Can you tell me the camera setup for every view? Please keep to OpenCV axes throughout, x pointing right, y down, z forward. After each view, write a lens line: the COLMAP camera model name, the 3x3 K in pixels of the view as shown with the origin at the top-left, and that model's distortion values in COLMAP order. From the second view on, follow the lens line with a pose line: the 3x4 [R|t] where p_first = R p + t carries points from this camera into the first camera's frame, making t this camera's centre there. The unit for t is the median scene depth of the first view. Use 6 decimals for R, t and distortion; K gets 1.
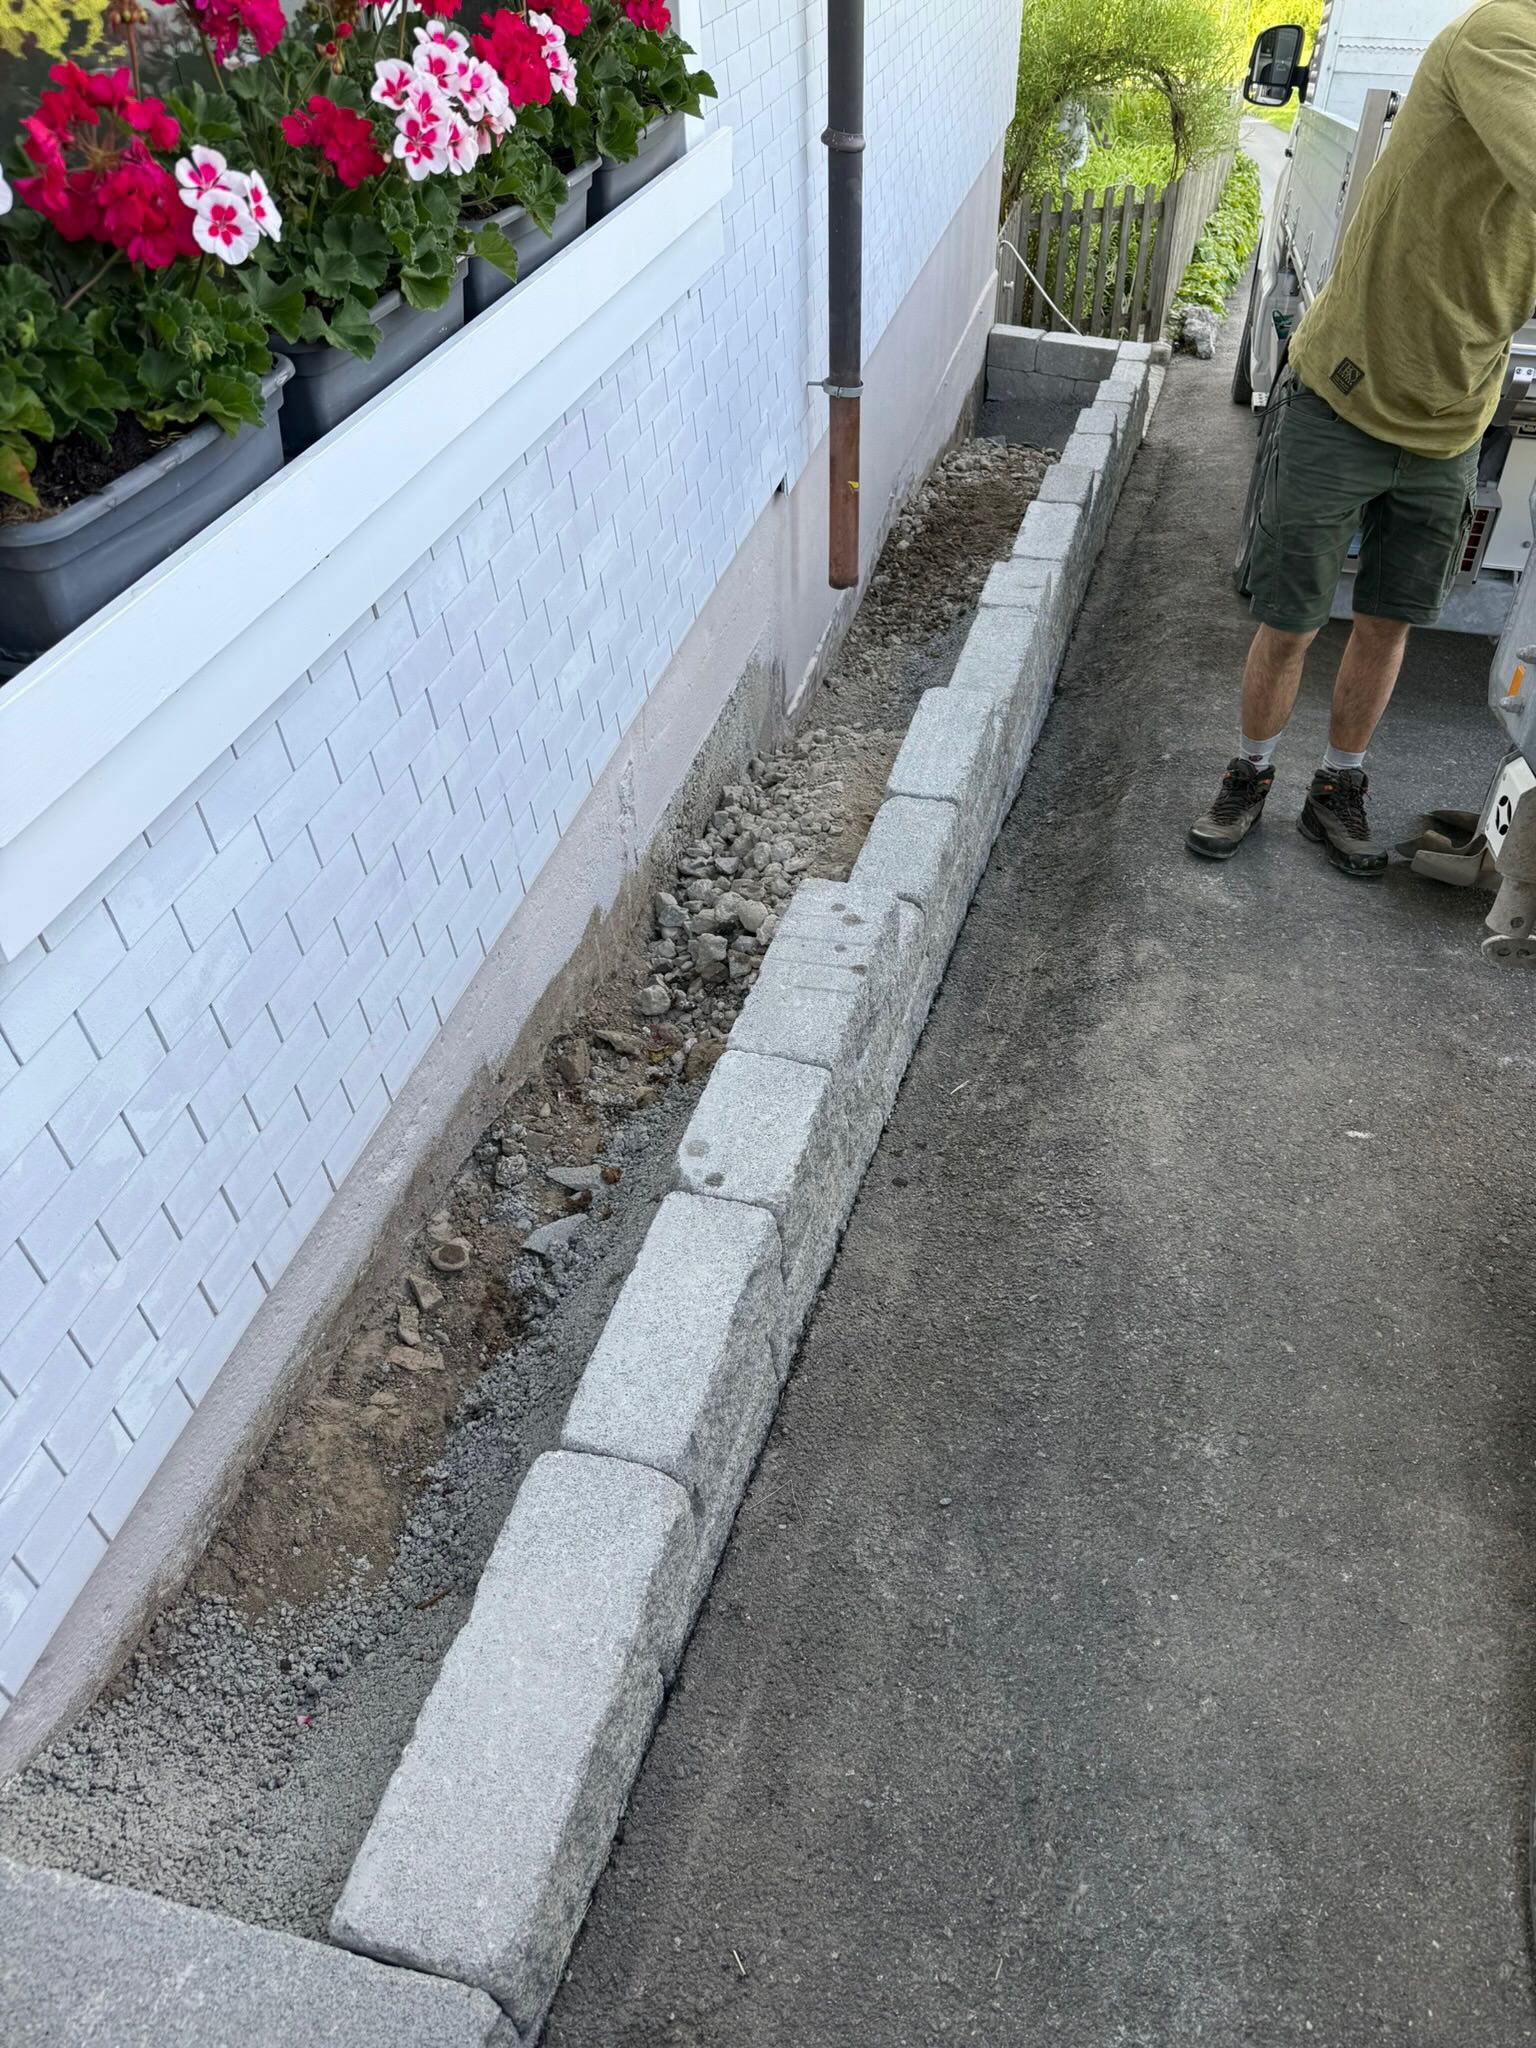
lens RADIAL K [[1400.2, 0, 768.0], [0, 1400.2, 1024.0], [0, 0, 1]] dist [0.055654, -0.067675]
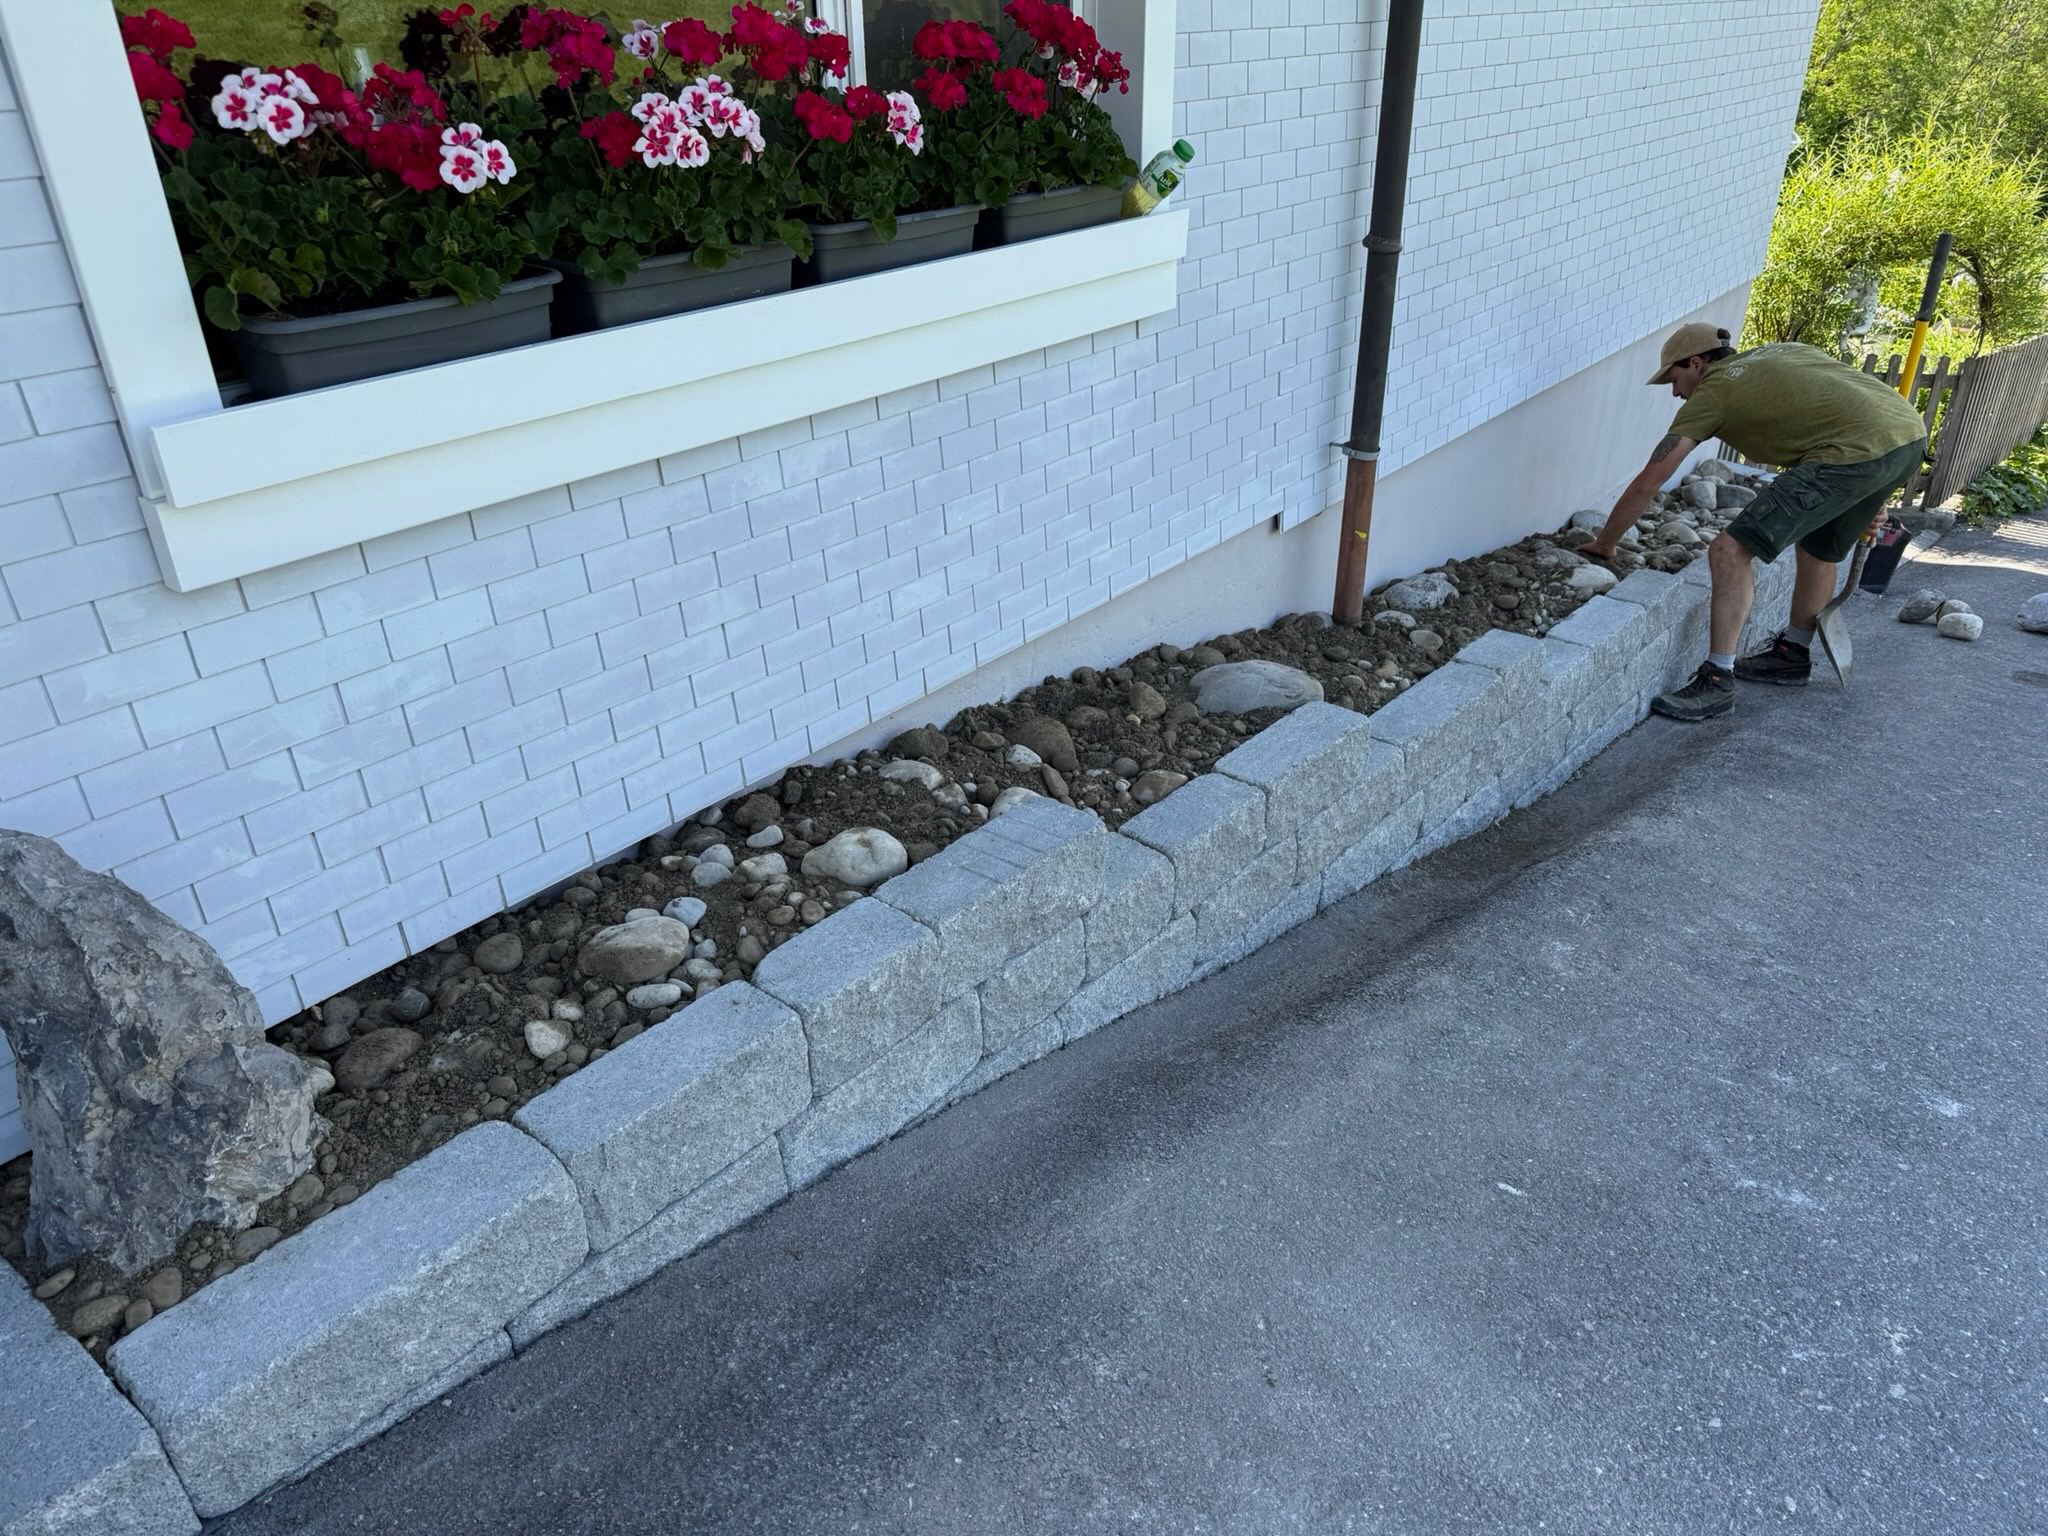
lens RADIAL K [[1400.2, 0, 1030.5], [0, 1400.2, 758.6], [0, 0, 1]] dist [0.055654, -0.067675]
pose [[0.916566, 0.210957, -0.339712, 0.721920], [-0.281337, 0.943902, -0.172914, 0.112816], [0.284178, 0.254061, 0.924498, -0.068865]]
